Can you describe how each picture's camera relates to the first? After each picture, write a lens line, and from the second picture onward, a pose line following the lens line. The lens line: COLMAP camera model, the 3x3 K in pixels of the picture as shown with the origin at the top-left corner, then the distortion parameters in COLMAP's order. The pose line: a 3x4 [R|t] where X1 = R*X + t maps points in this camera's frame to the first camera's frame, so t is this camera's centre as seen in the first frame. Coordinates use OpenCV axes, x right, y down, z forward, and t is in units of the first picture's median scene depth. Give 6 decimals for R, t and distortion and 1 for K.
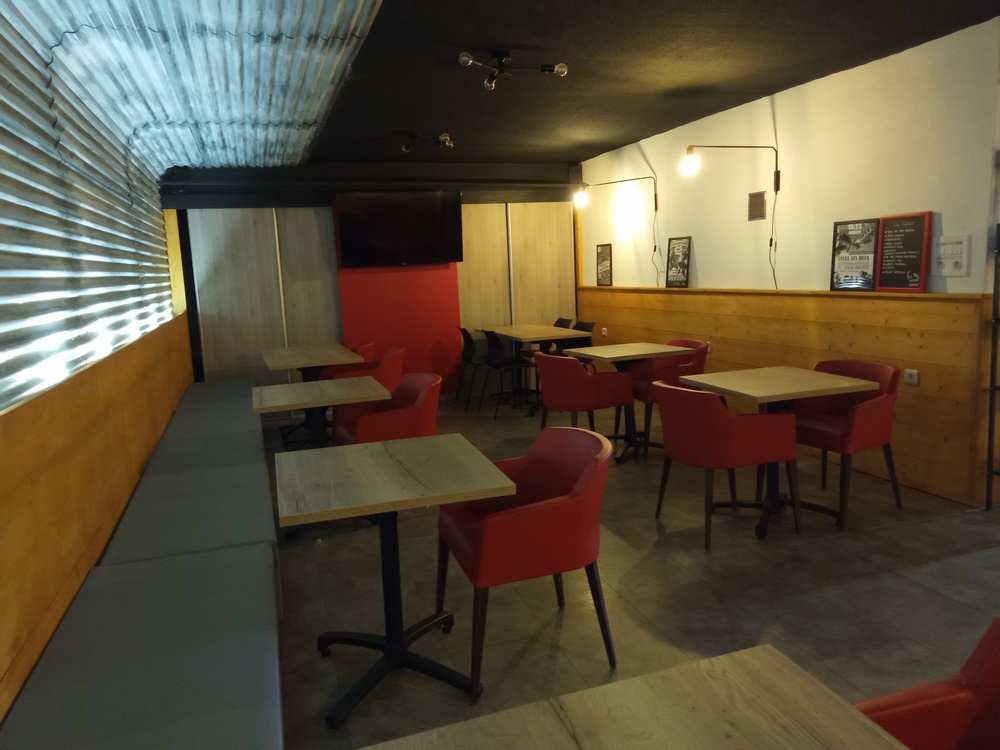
lens RADIAL K [[735.7, 0, 500.0], [0, 735.7, 375.0], [0, 0, 1]] dist [0.002504, 0.001251]
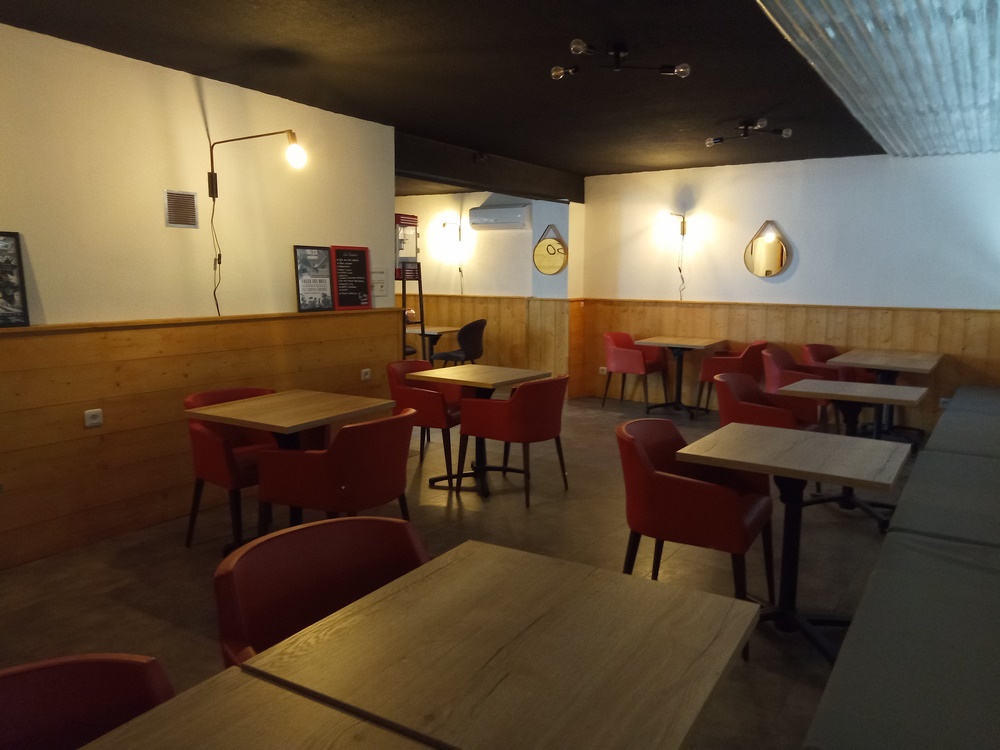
lens RADIAL K [[735.7, 0, 500.0], [0, 735.7, 375.0], [0, 0, 1]] dist [0.002504, 0.001251]
pose [[-0.602925, -0.066511, 0.795021, -0.546251], [0.137488, 0.972947, 0.185663, -0.184828], [-0.785862, 0.221246, -0.577469, 1.419206]]
